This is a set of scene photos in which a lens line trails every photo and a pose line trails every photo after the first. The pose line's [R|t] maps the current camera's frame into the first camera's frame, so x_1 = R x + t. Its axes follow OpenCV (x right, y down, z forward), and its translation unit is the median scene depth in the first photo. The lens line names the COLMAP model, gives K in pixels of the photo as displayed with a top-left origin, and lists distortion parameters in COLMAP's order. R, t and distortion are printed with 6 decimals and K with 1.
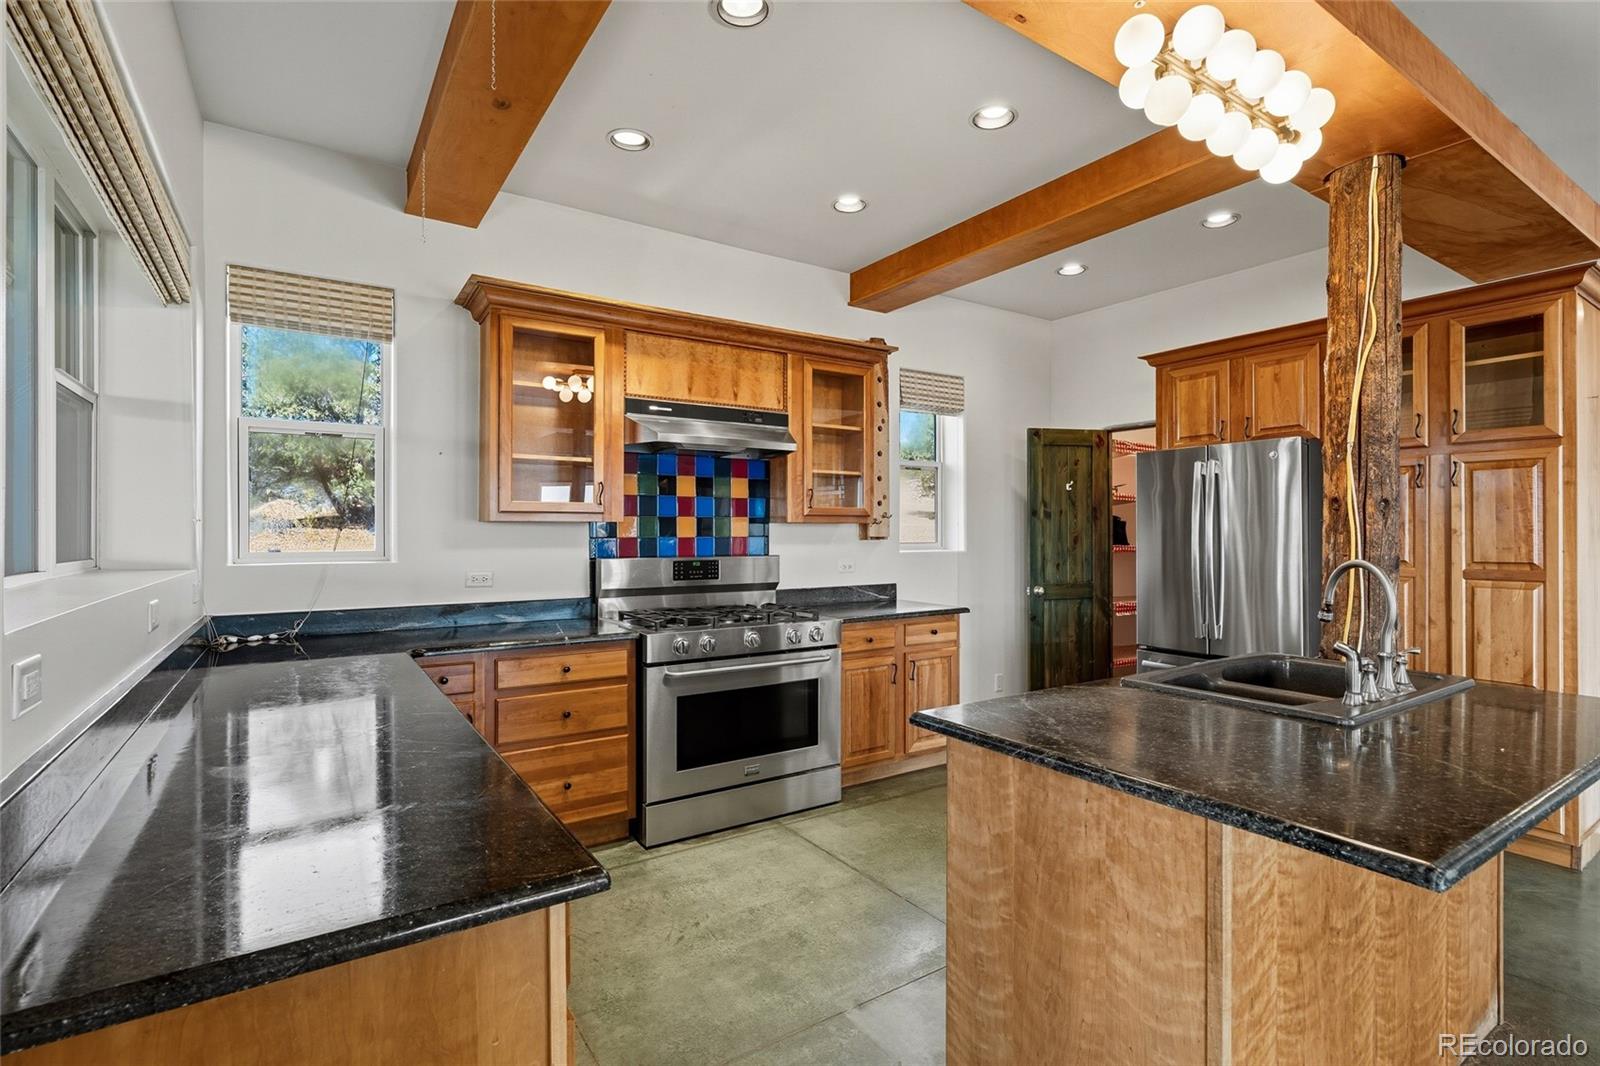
lens RADIAL K [[742.2, 0, 803.5], [0, 742.2, 534.2], [0, 0, 1]] dist [-0.003213, -0.000339]
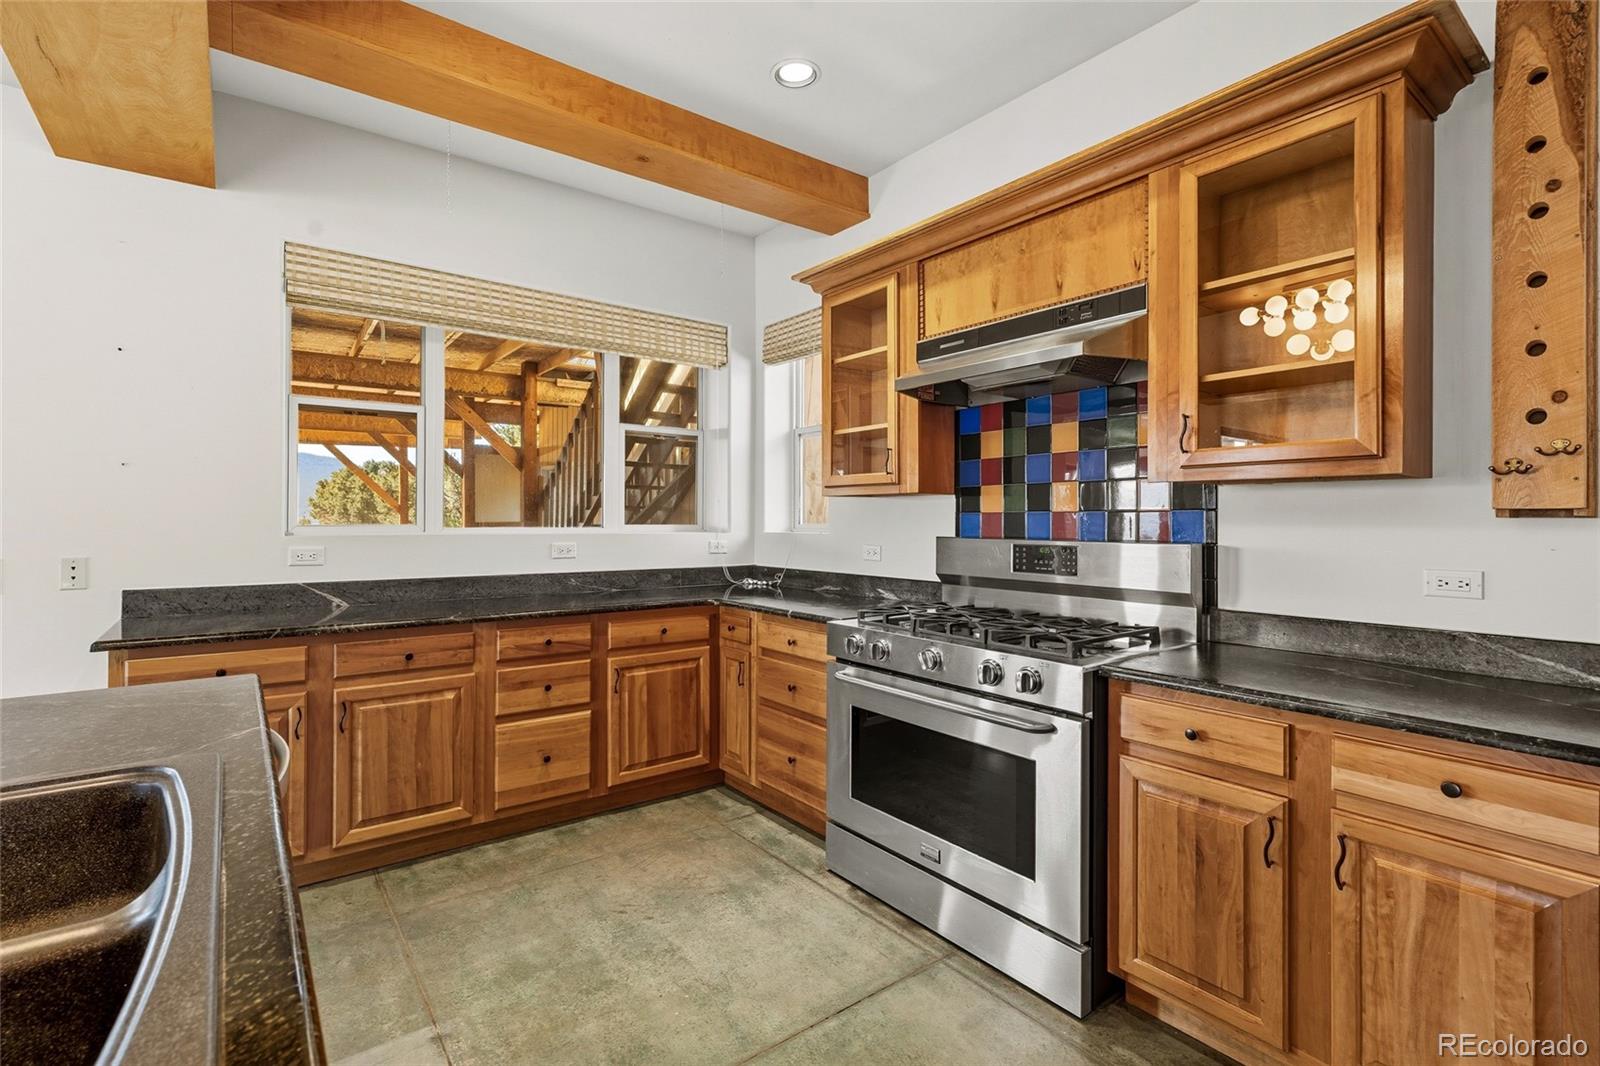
lens RADIAL K [[742.2, 0, 806.1], [0, 742.2, 521.3], [0, 0, 1]] dist [-0.003213, -0.000339]
pose [[0.068891, 0.004629, -0.997613, 0.557342], [-0.002222, 0.999987, 0.004486, 0.011506], [0.997622, 0.001907, 0.068900, 0.782966]]
